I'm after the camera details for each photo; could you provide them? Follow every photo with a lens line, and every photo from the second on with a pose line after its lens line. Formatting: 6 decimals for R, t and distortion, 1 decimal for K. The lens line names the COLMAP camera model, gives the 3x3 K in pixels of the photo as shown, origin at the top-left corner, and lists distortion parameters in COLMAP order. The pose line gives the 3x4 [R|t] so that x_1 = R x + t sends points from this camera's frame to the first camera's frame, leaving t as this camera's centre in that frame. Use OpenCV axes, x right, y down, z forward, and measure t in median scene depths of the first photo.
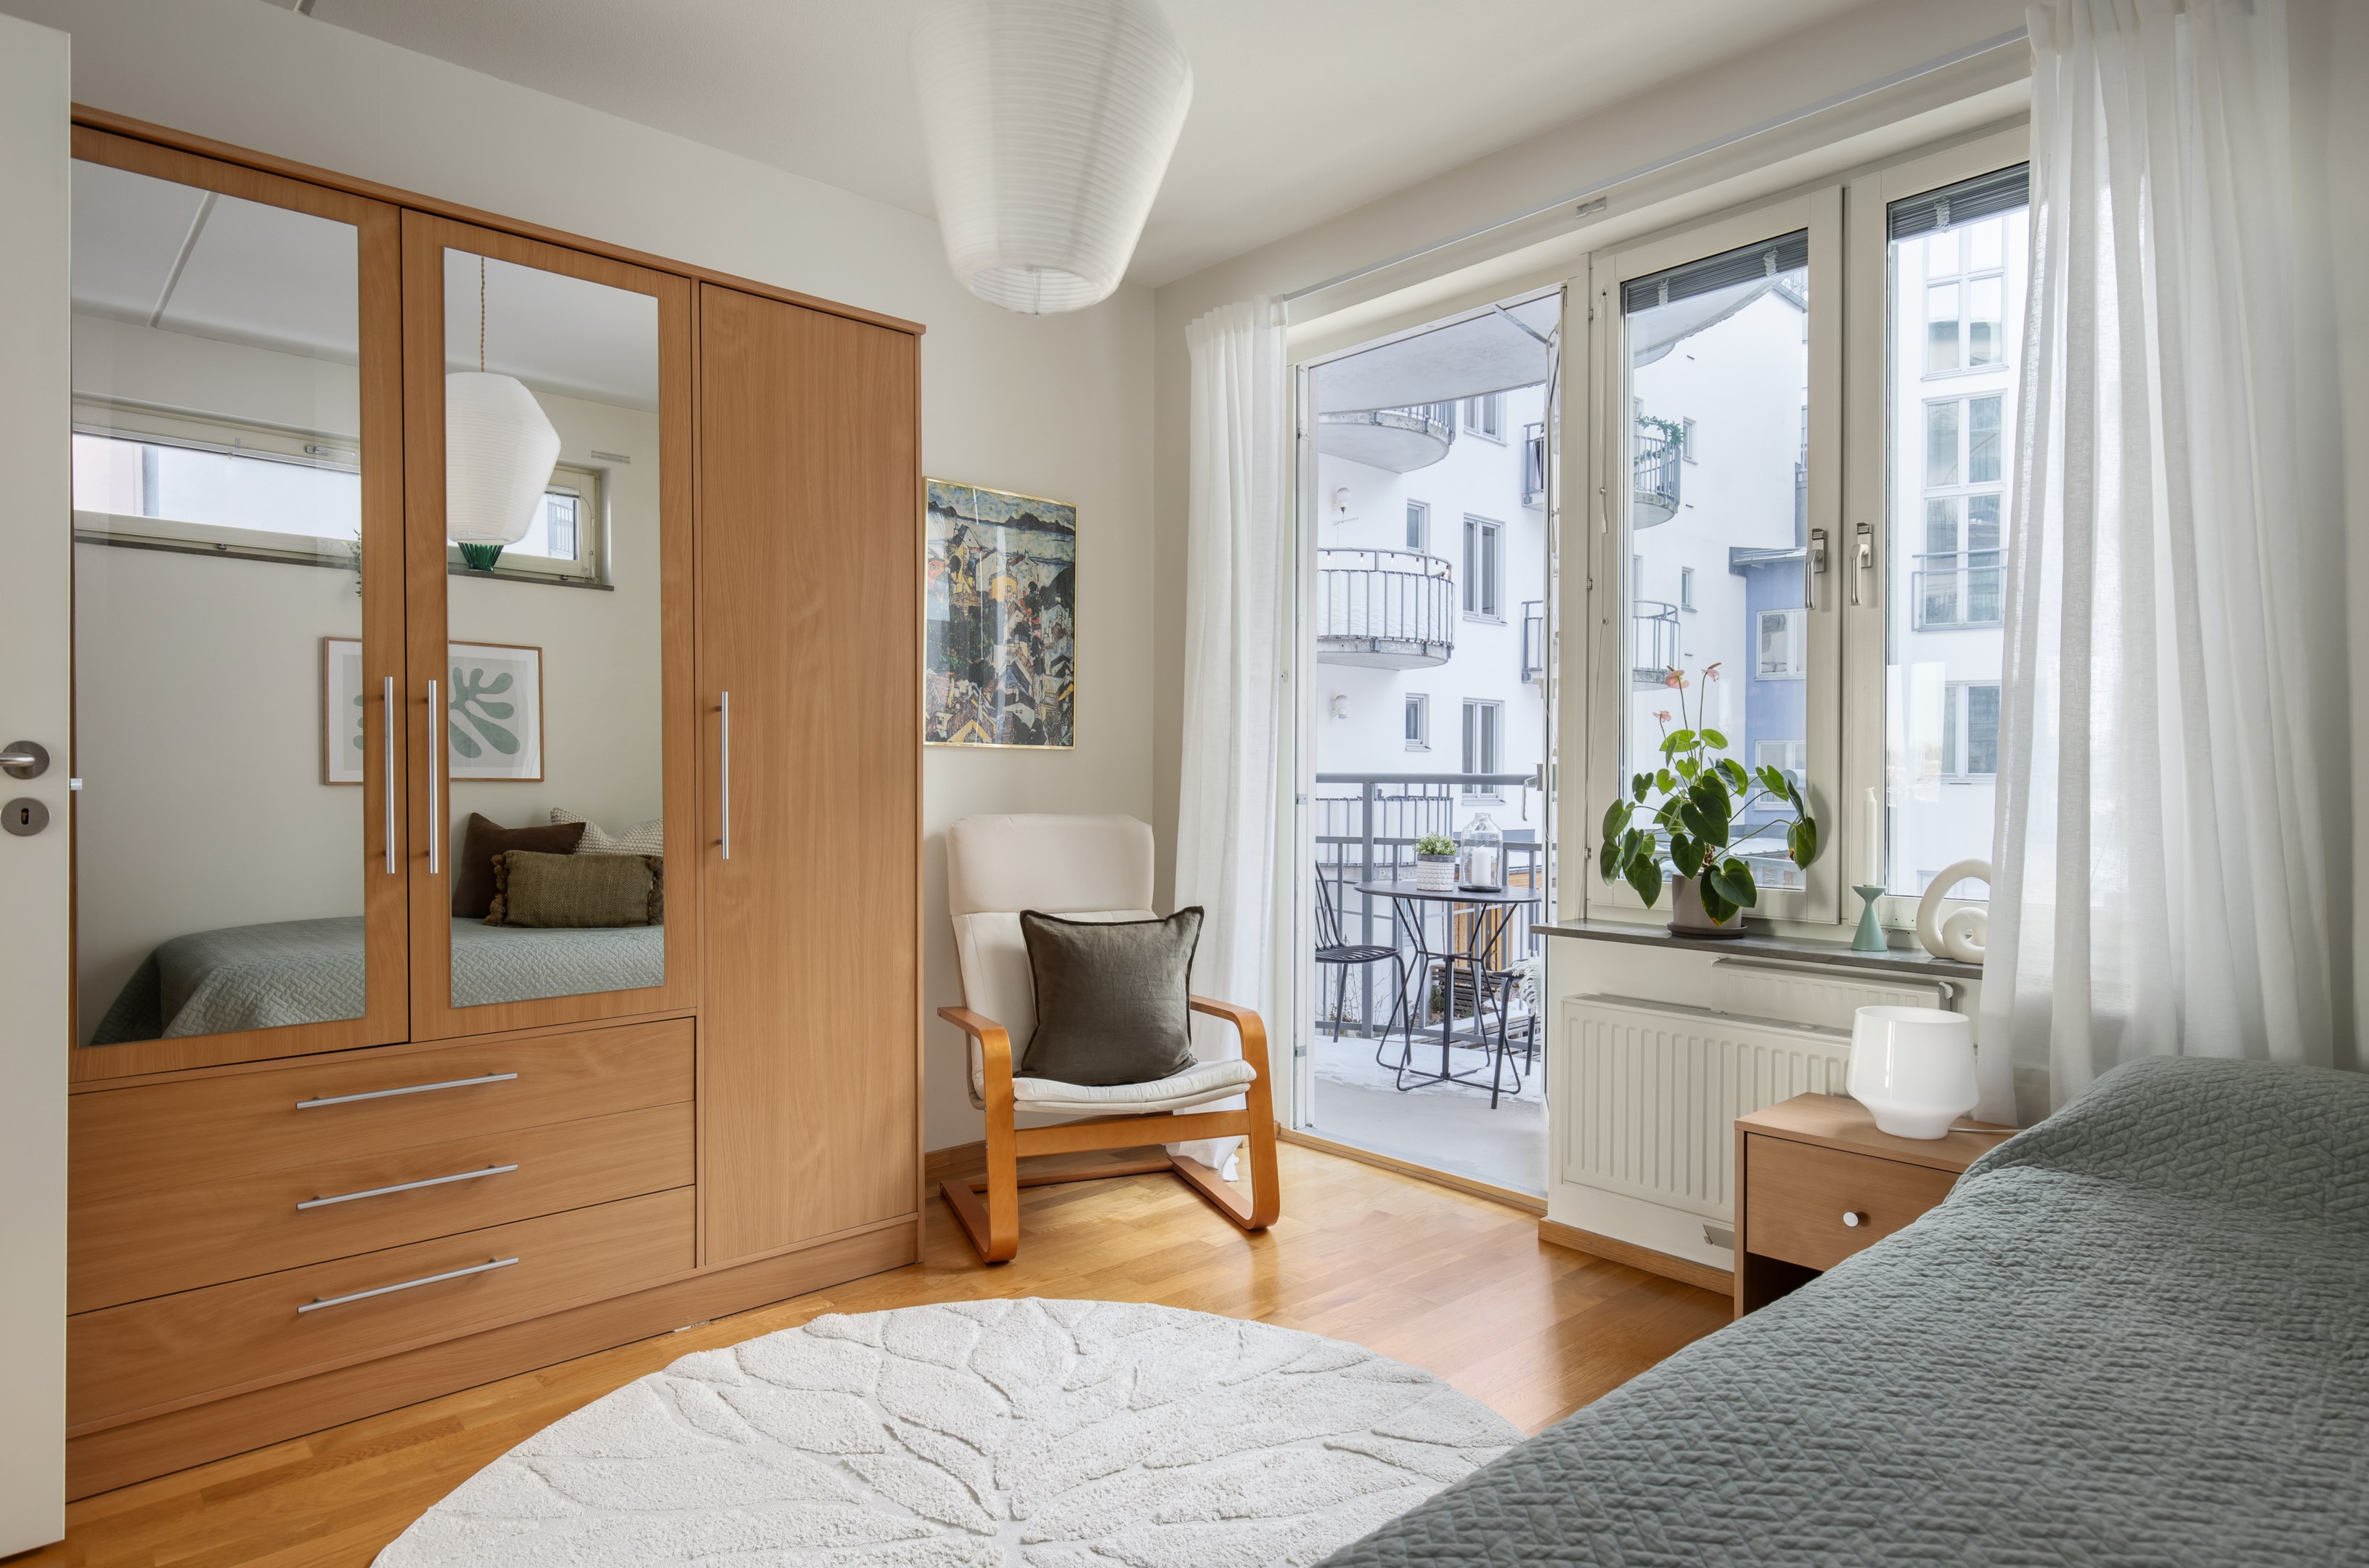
lens RADIAL K [[1370.7, 0, 1179.4], [0, 1370.7, 766.0], [0, 0, 1]] dist [0.013314, -0.003801]
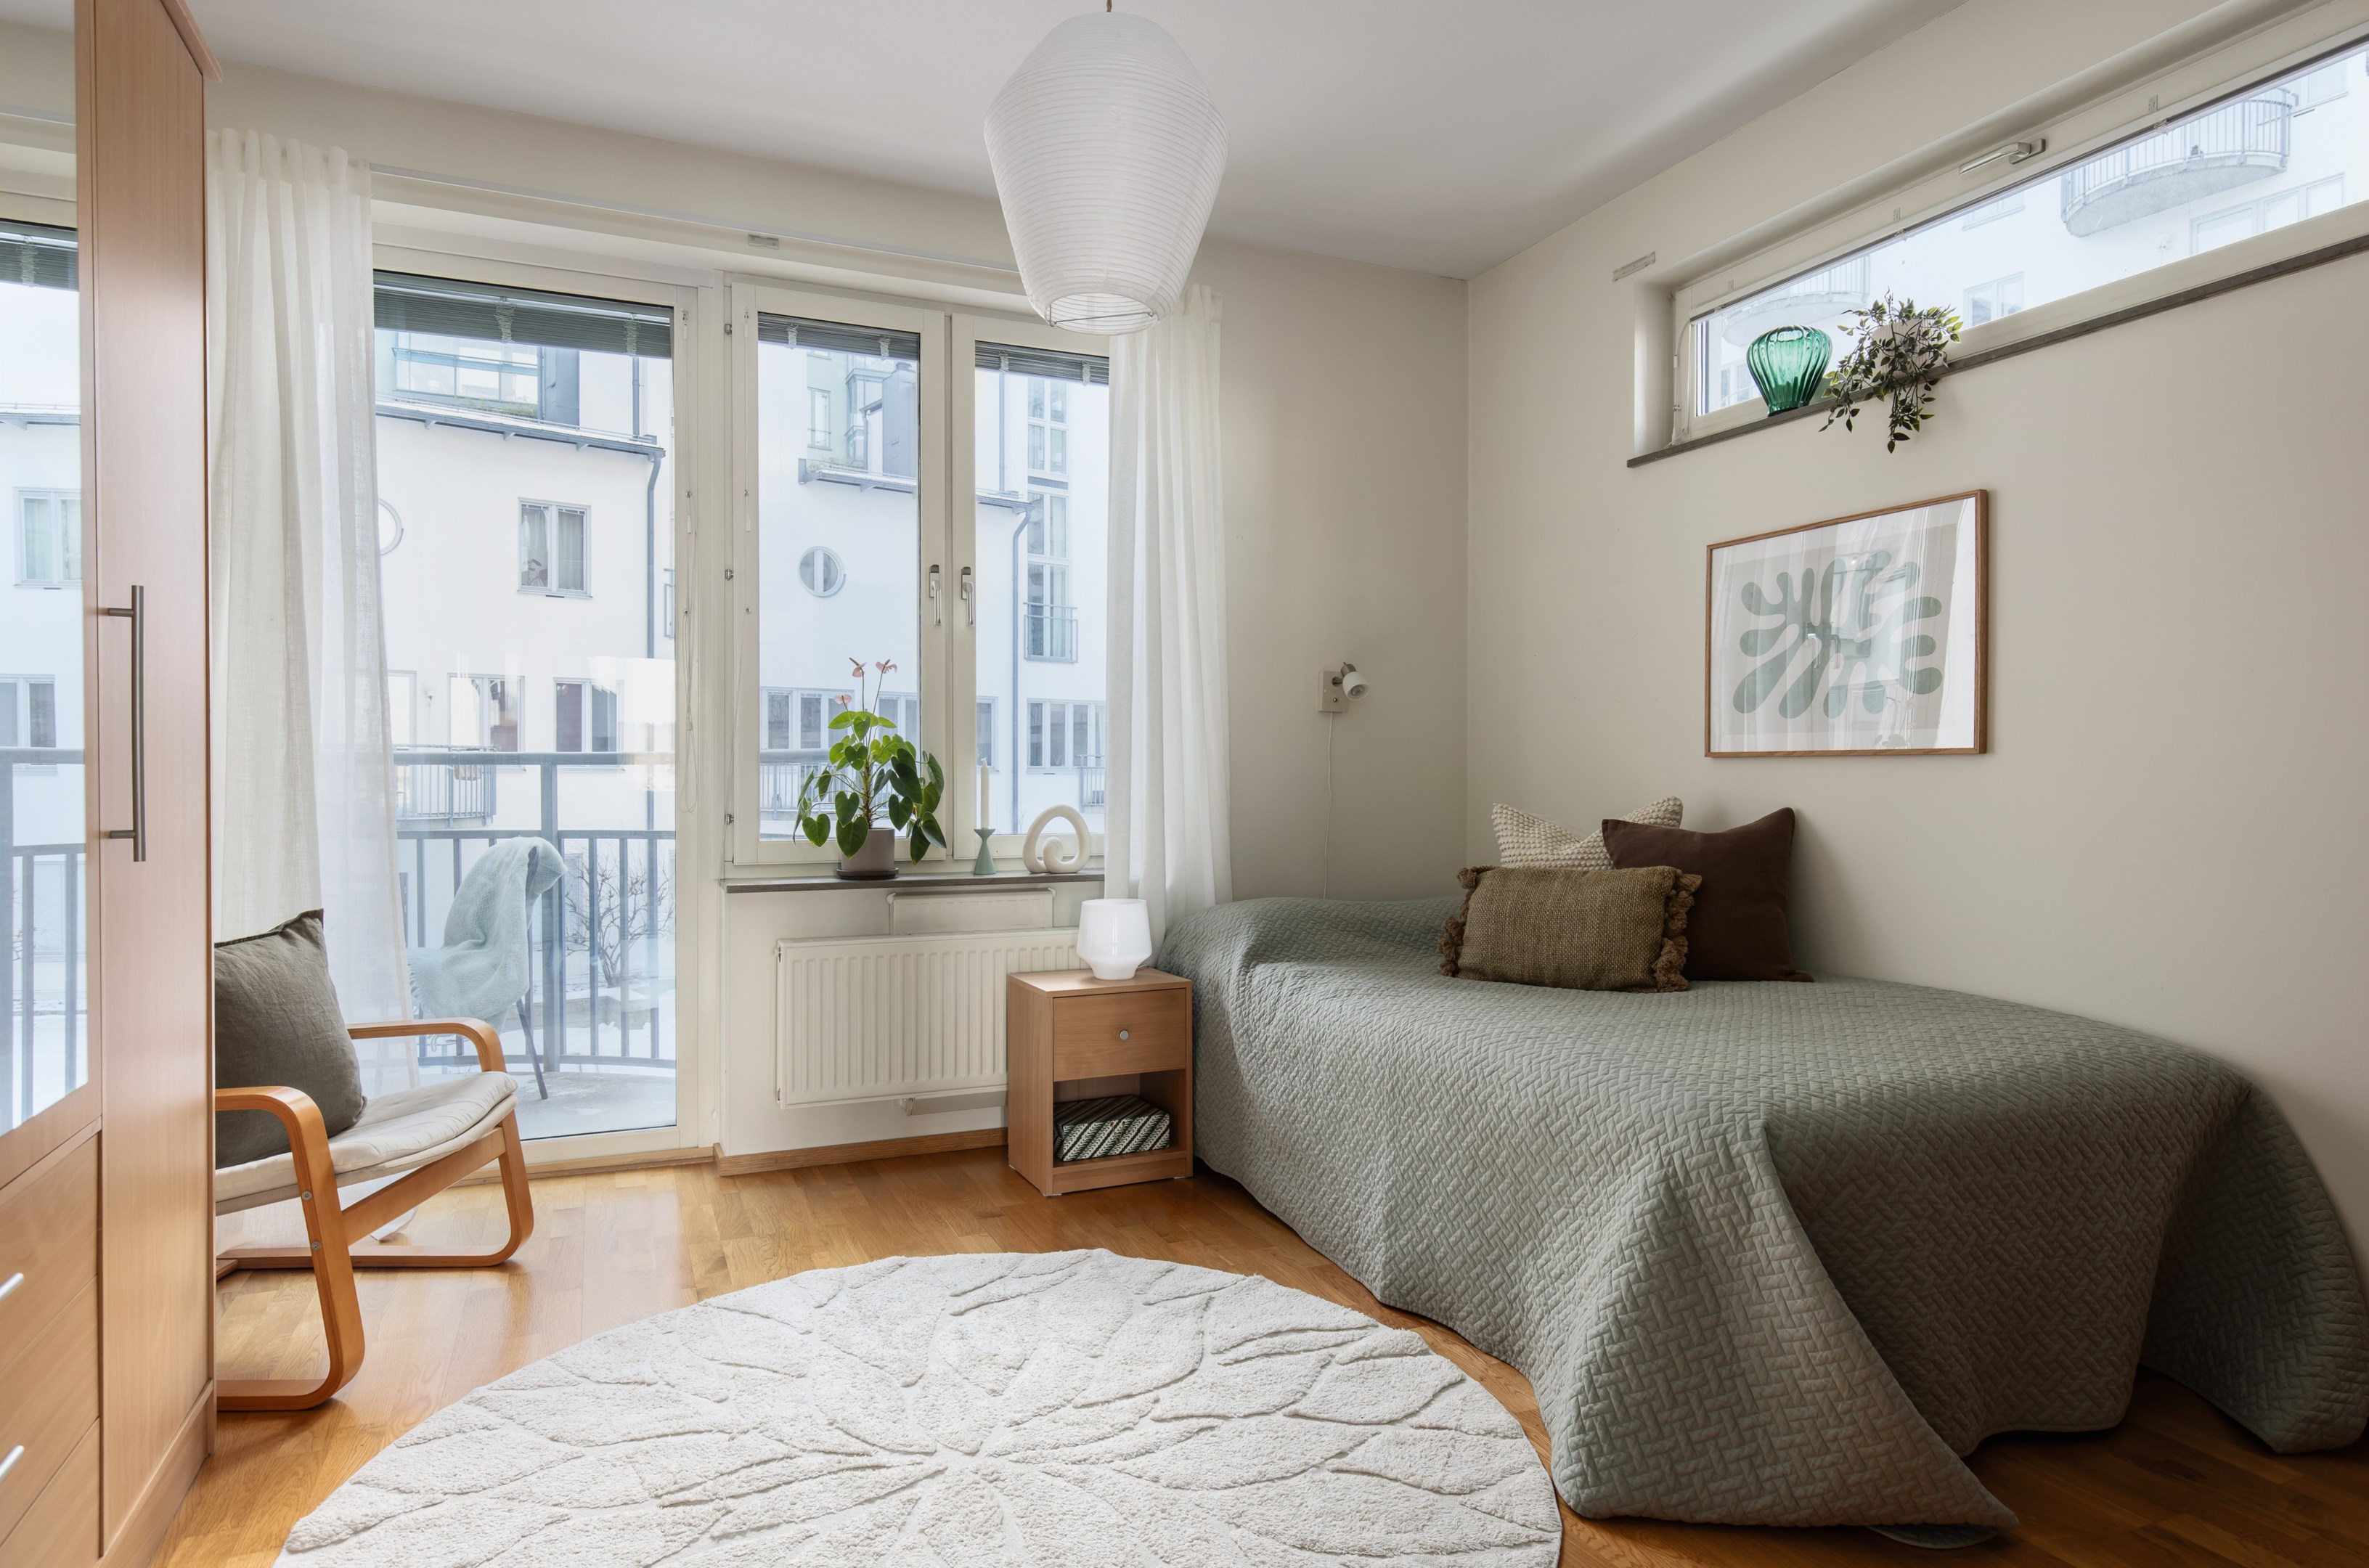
lens RADIAL K [[1370.7, 0, 1188.4], [0, 1370.7, 780.3], [0, 0, 1]] dist [0.013314, -0.003801]
pose [[0.310482, -0.006667, 0.950556, -0.742894], [0.002232, 0.999978, 0.006285, 0.029678], [-0.950577, 0.000170, 0.310490, 0.361923]]
